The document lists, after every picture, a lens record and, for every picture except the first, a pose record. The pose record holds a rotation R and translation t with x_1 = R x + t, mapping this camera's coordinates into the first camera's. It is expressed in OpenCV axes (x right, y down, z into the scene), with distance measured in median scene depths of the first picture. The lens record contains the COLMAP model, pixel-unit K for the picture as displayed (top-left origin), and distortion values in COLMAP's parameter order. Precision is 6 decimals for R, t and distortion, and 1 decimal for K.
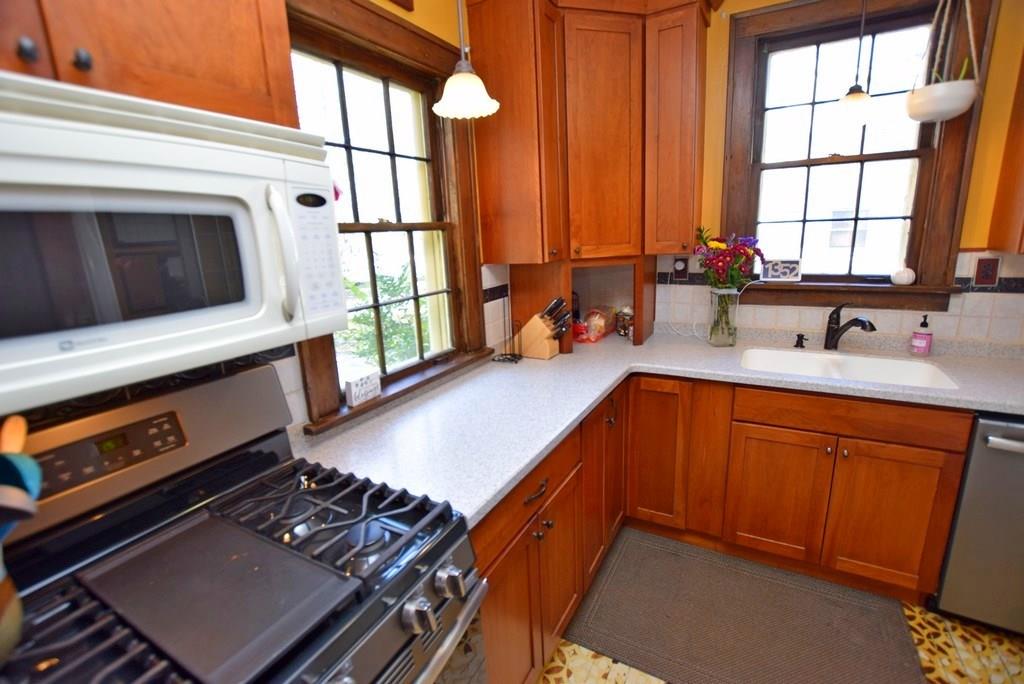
lens RADIAL K [[452.2, 0, 517.8], [0, 452.2, 339.5], [0, 0, 1]] dist [-0.016022, -0.000677]
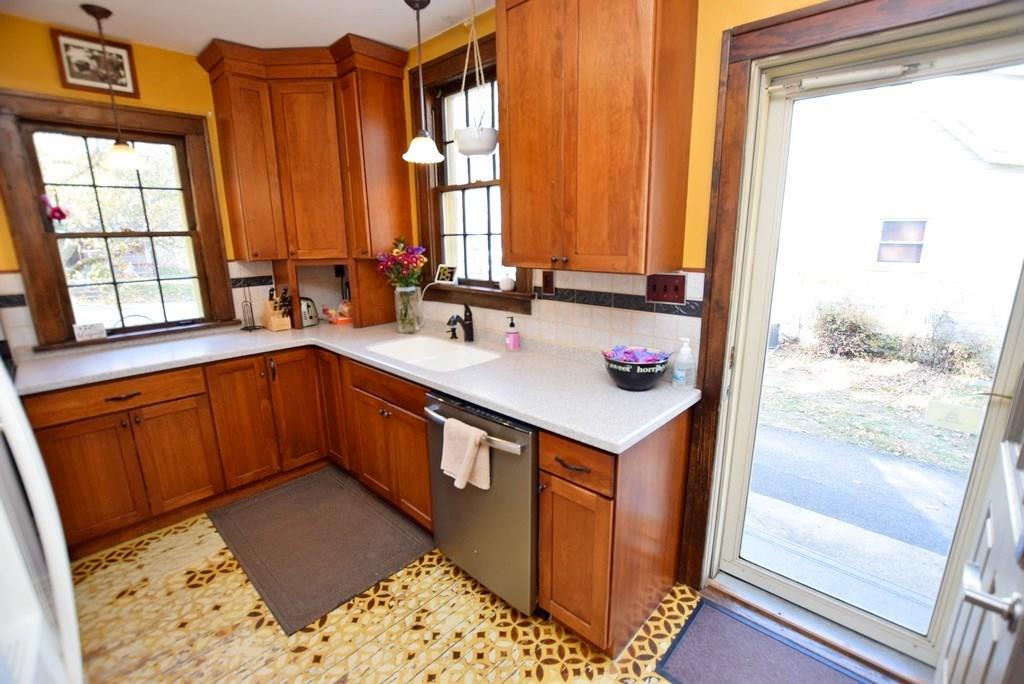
lens RADIAL K [[452.2, 0, 511.3], [0, 452.2, 341.8], [0, 0, 1]] dist [-0.016022, -0.000677]
pose [[0.968078, 0.084001, -0.236156, 1.113603], [-0.082977, 0.996449, 0.014292, -0.004708], [0.236518, 0.005760, 0.971610, -0.159461]]
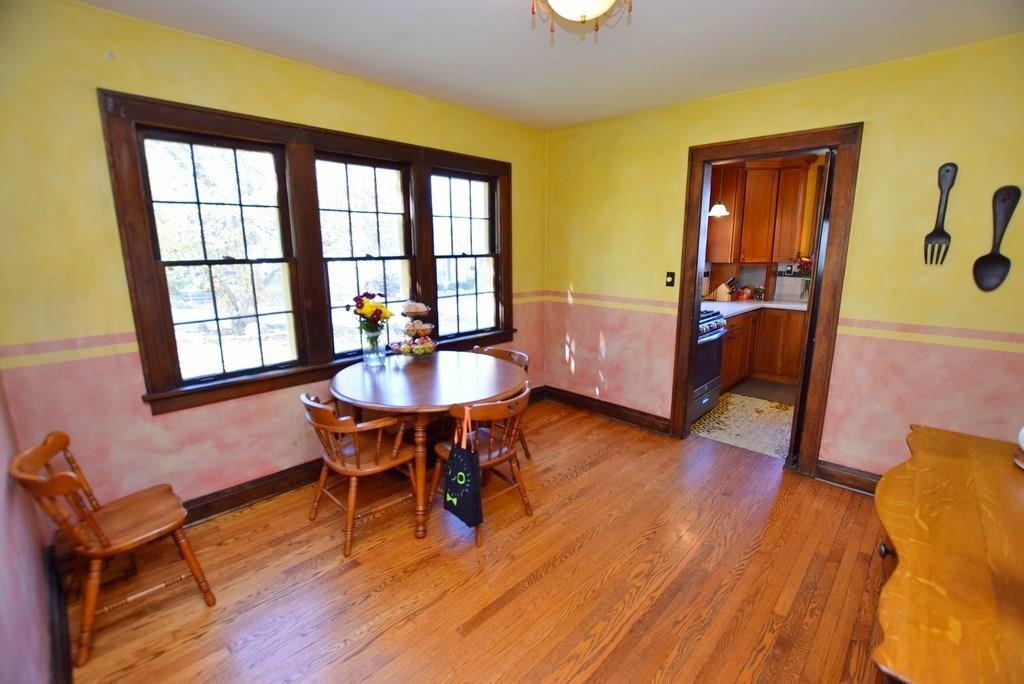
lens RADIAL K [[452.2, 0, 515.0], [0, 452.2, 347.0], [0, 0, 1]] dist [-0.016022, -0.000677]
pose [[0.968838, 0.086534, -0.232087, -0.473494], [-0.091752, 0.995712, -0.011763, 0.435614], [0.230074, 0.032691, 0.972624, -1.706132]]
